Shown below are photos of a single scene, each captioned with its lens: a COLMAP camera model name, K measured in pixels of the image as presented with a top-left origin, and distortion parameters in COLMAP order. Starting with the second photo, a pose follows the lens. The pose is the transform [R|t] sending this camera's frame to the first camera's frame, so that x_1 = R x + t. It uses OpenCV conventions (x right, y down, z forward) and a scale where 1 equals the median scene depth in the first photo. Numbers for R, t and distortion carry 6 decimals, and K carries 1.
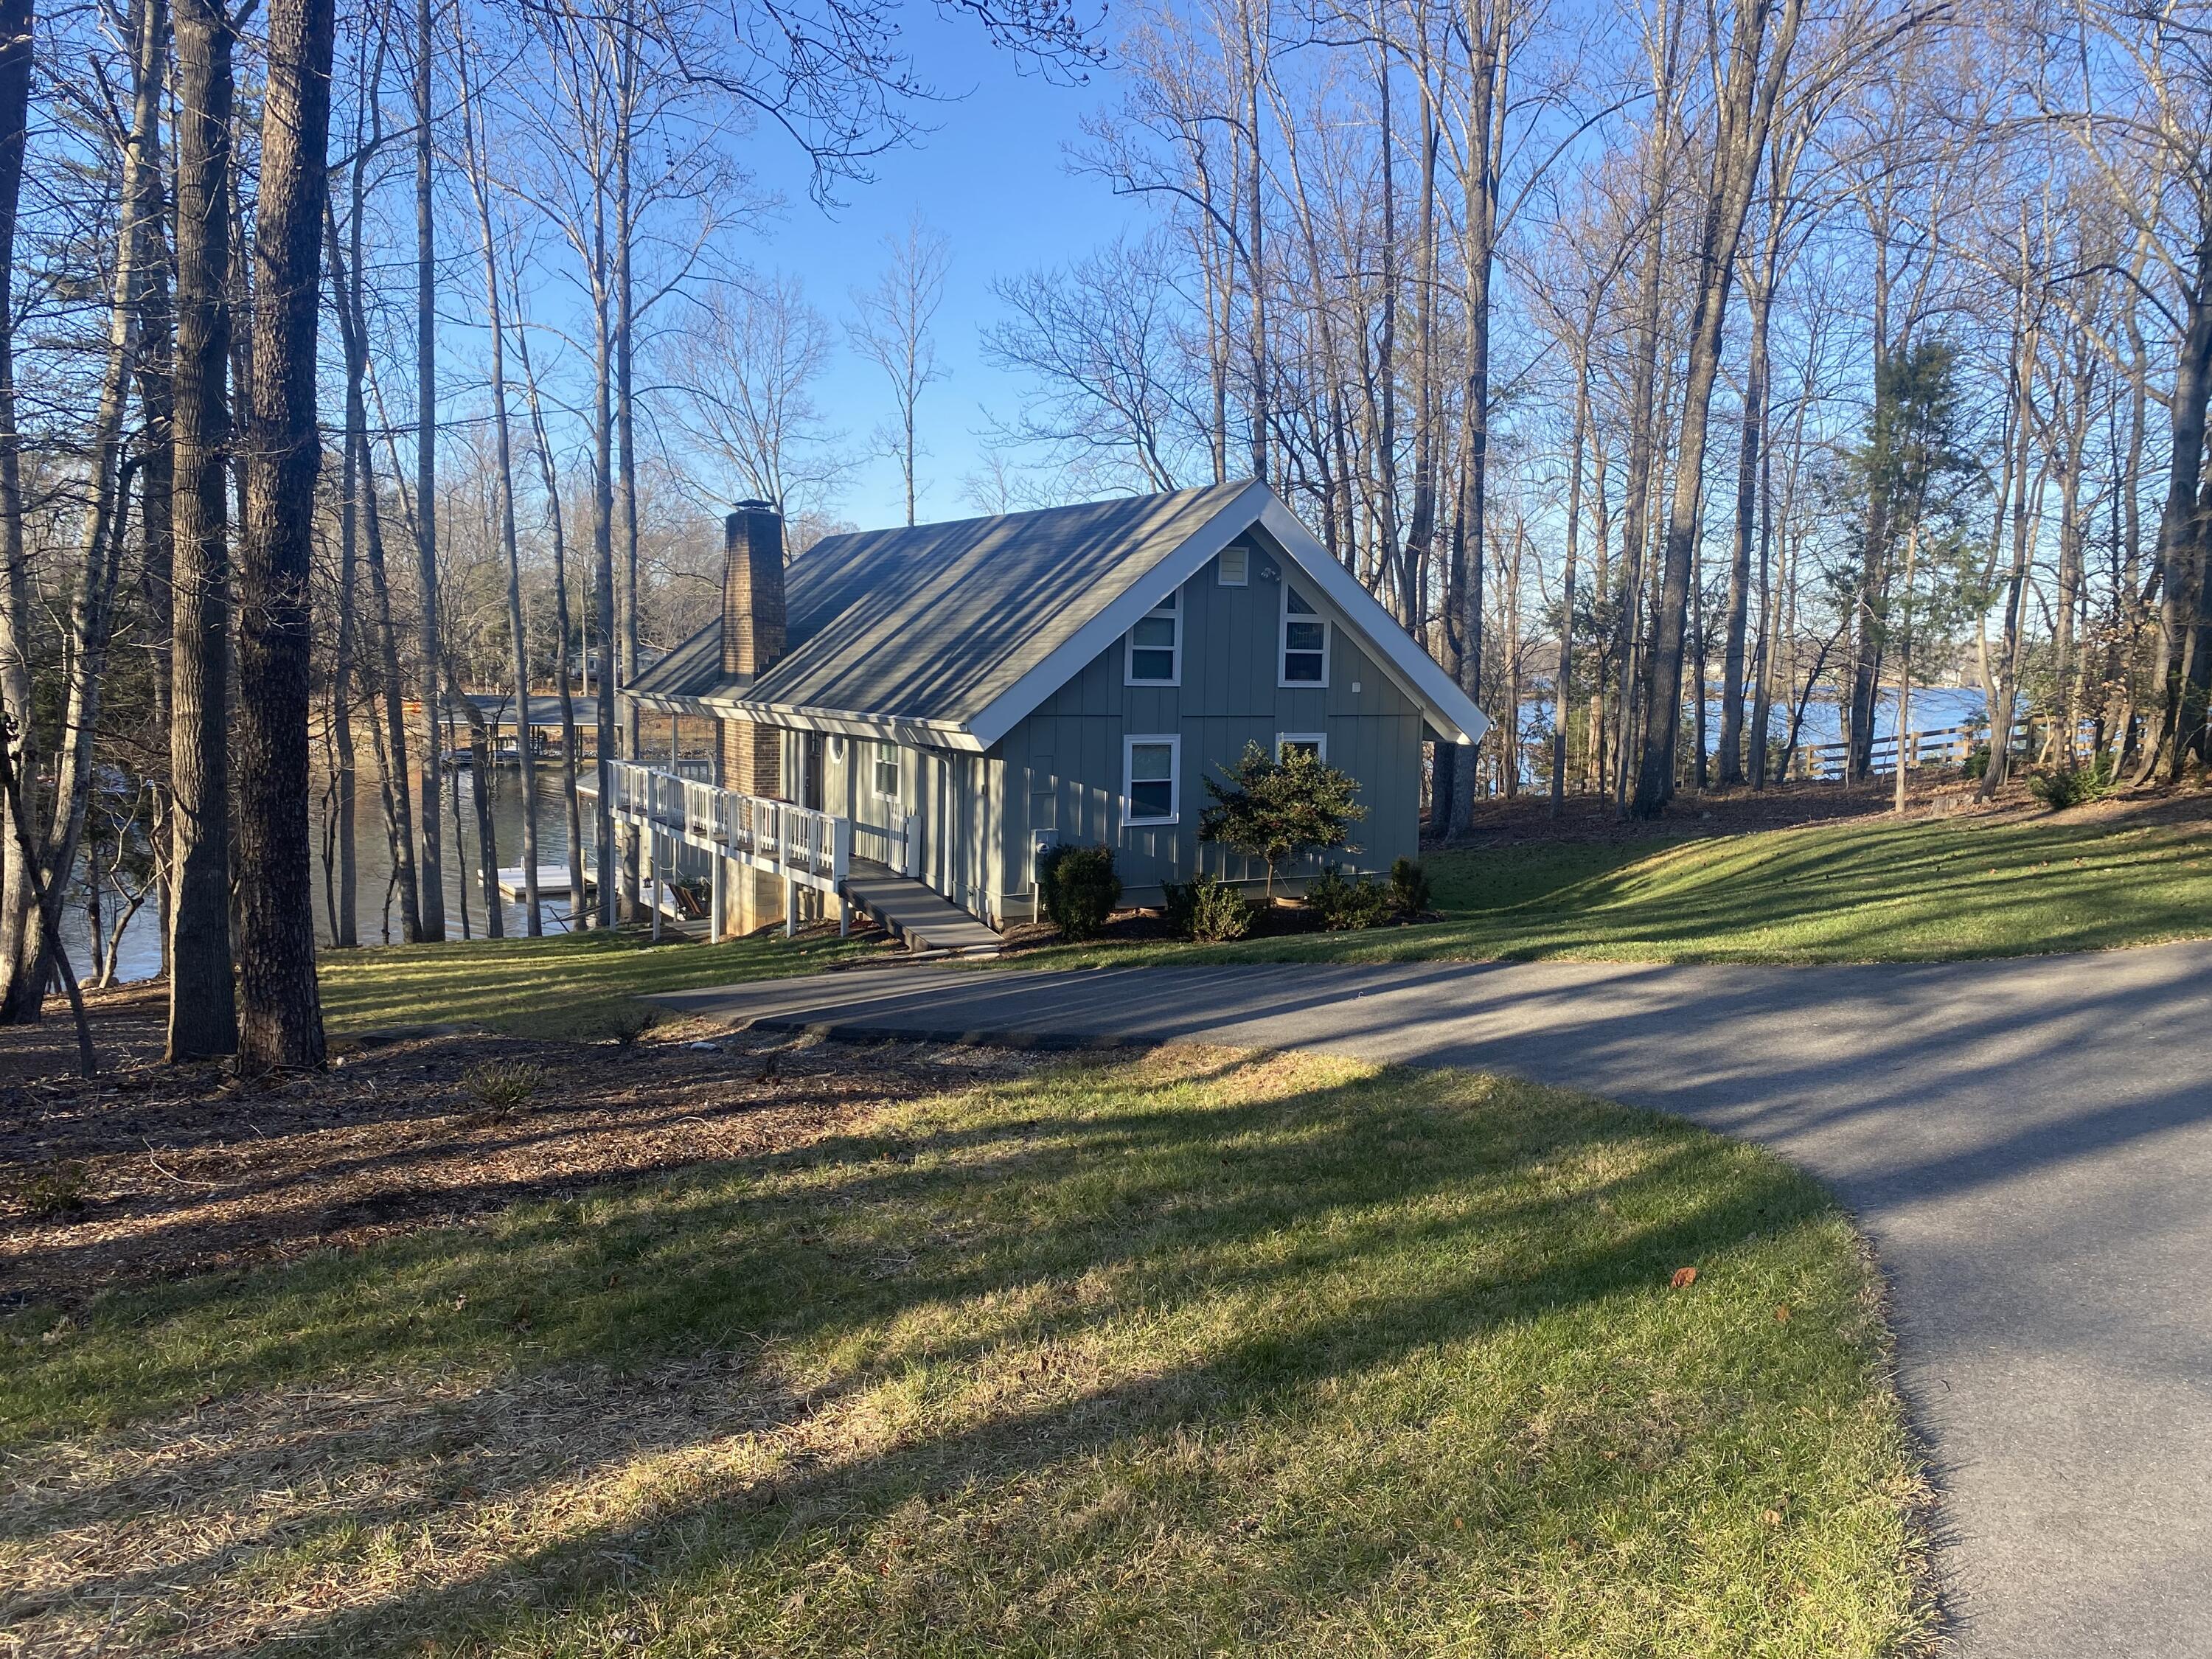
lens RADIAL K [[1680.5, 0, 1111.6], [0, 1680.5, 827.5], [0, 0, 1]] dist [0.033462, -0.003251]
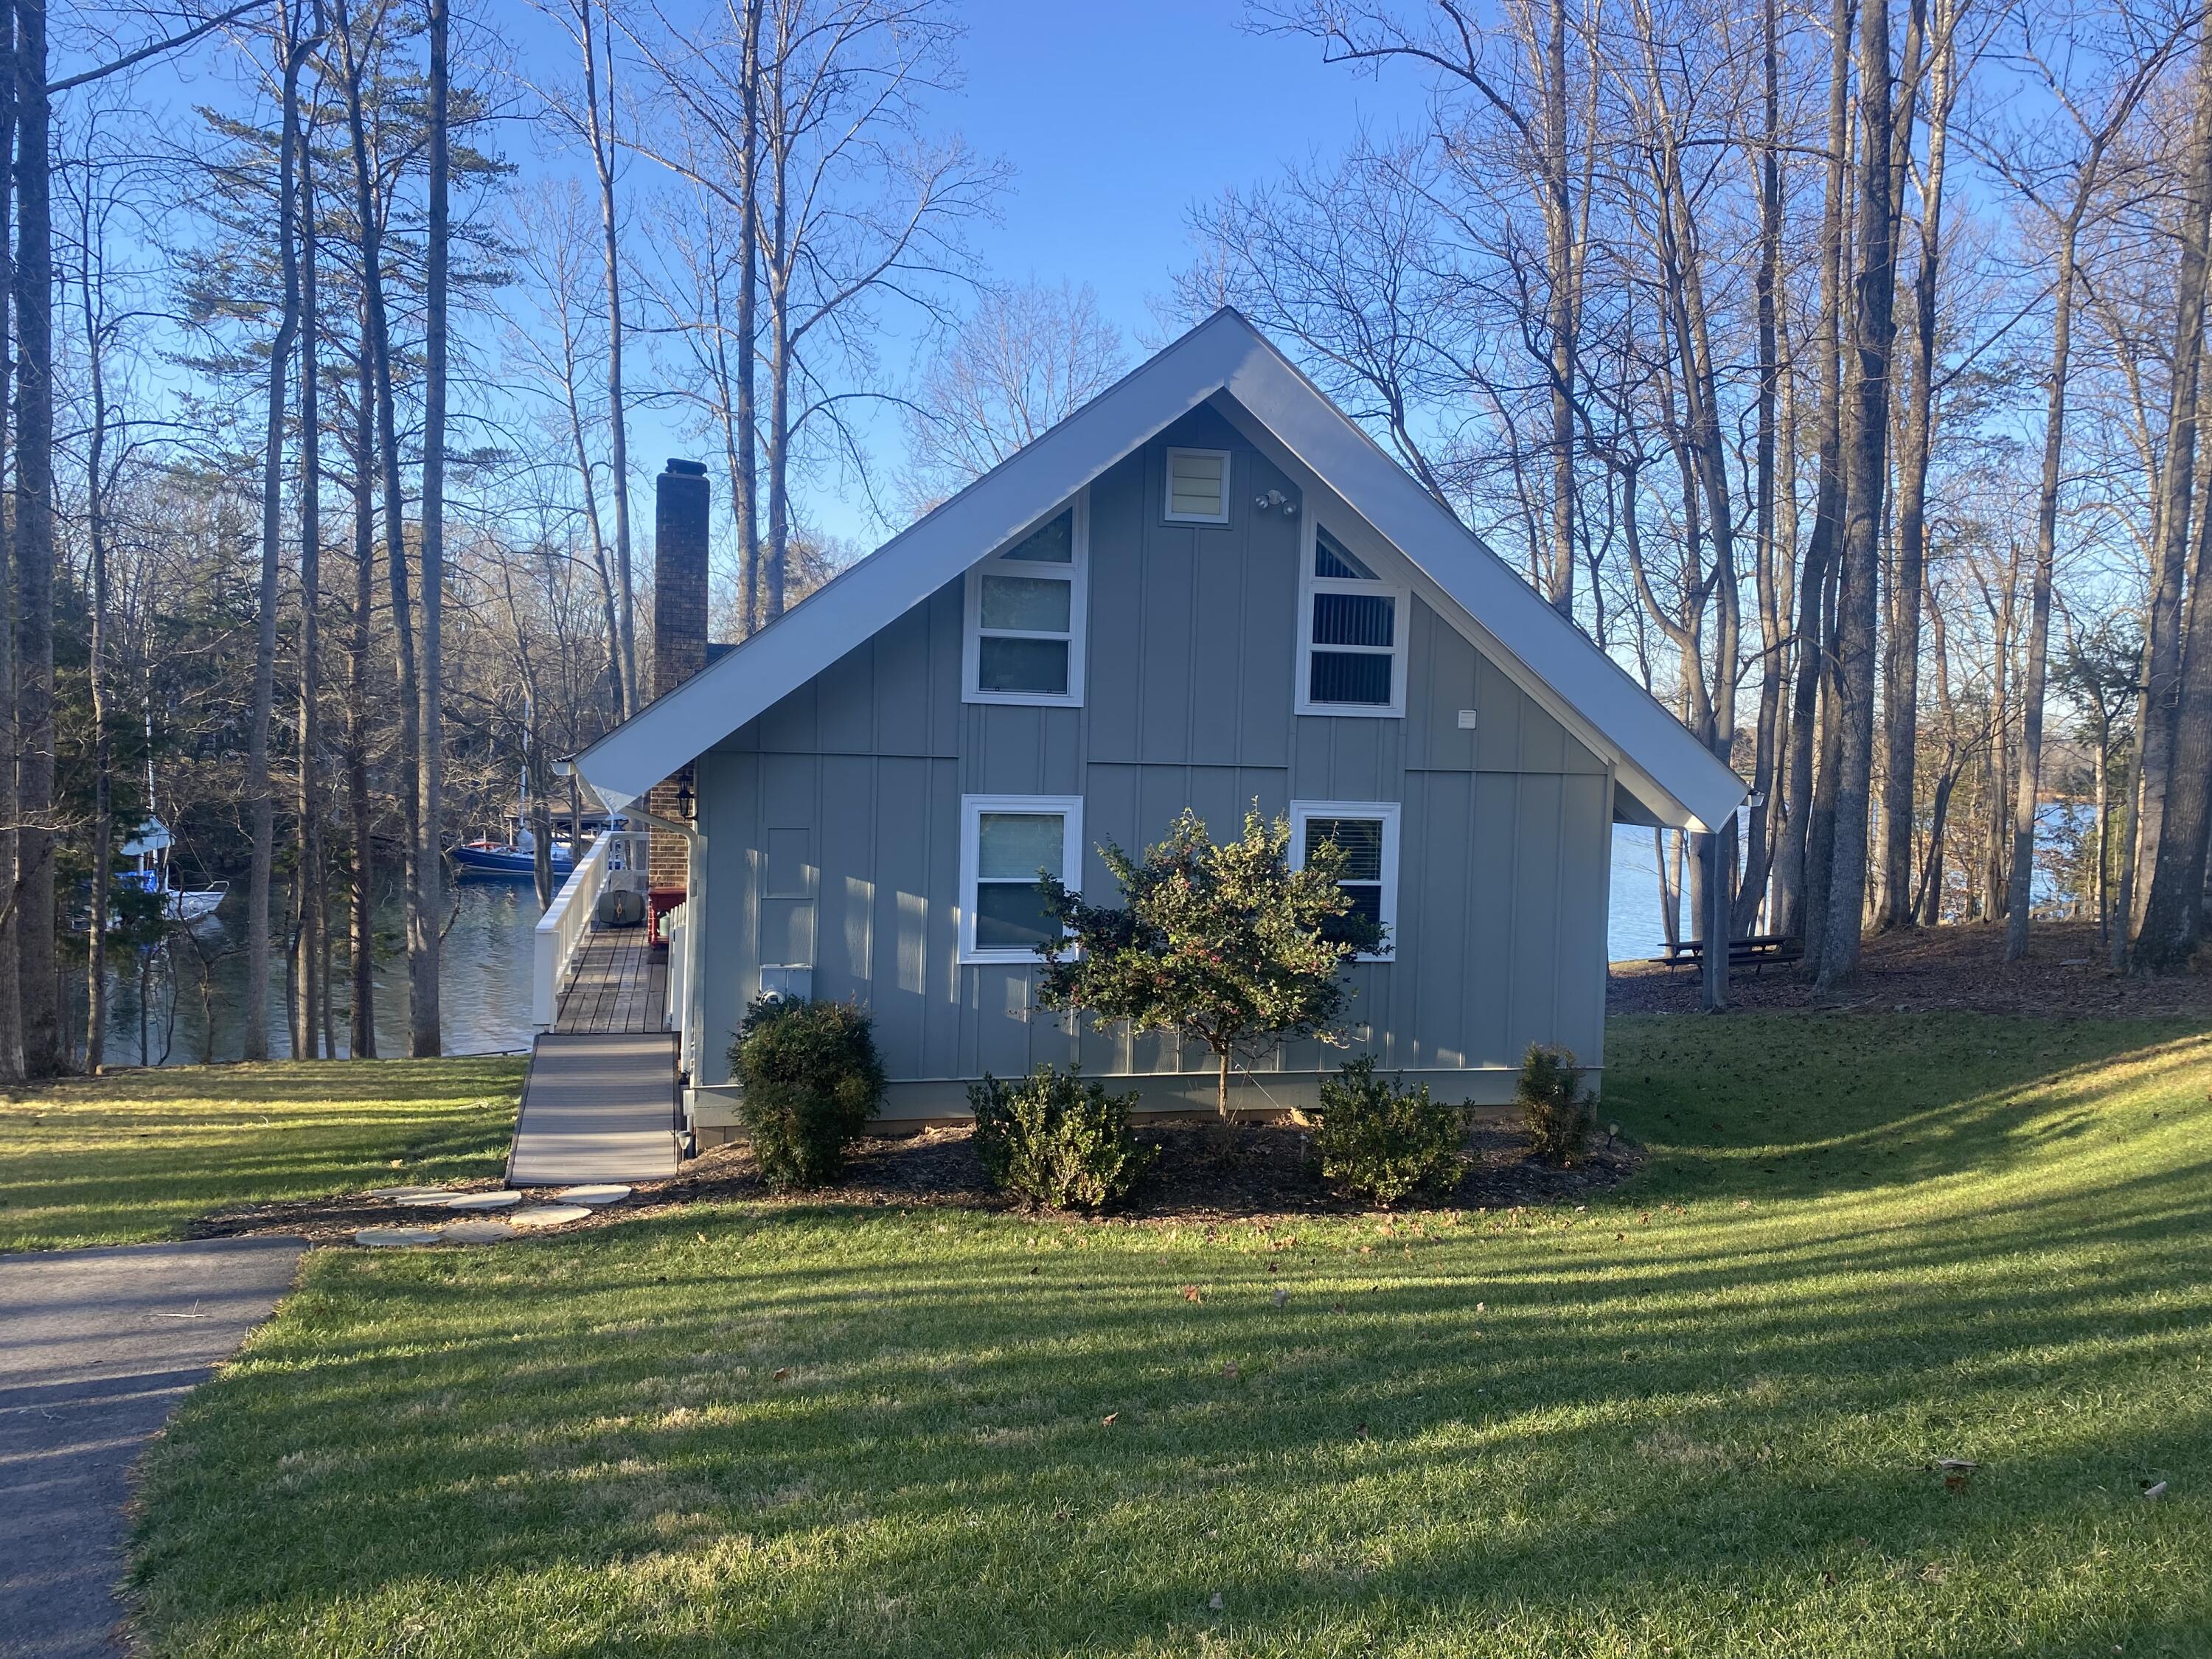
lens RADIAL K [[1680.5, 0, 1096.8], [0, 1680.5, 834.2], [0, 0, 1]] dist [0.033462, -0.003251]
pose [[0.959063, 0.027077, -0.281896, 0.191020], [-0.040279, 0.998341, -0.041143, -0.020687], [0.280314, 0.050813, 0.958562, 0.471937]]
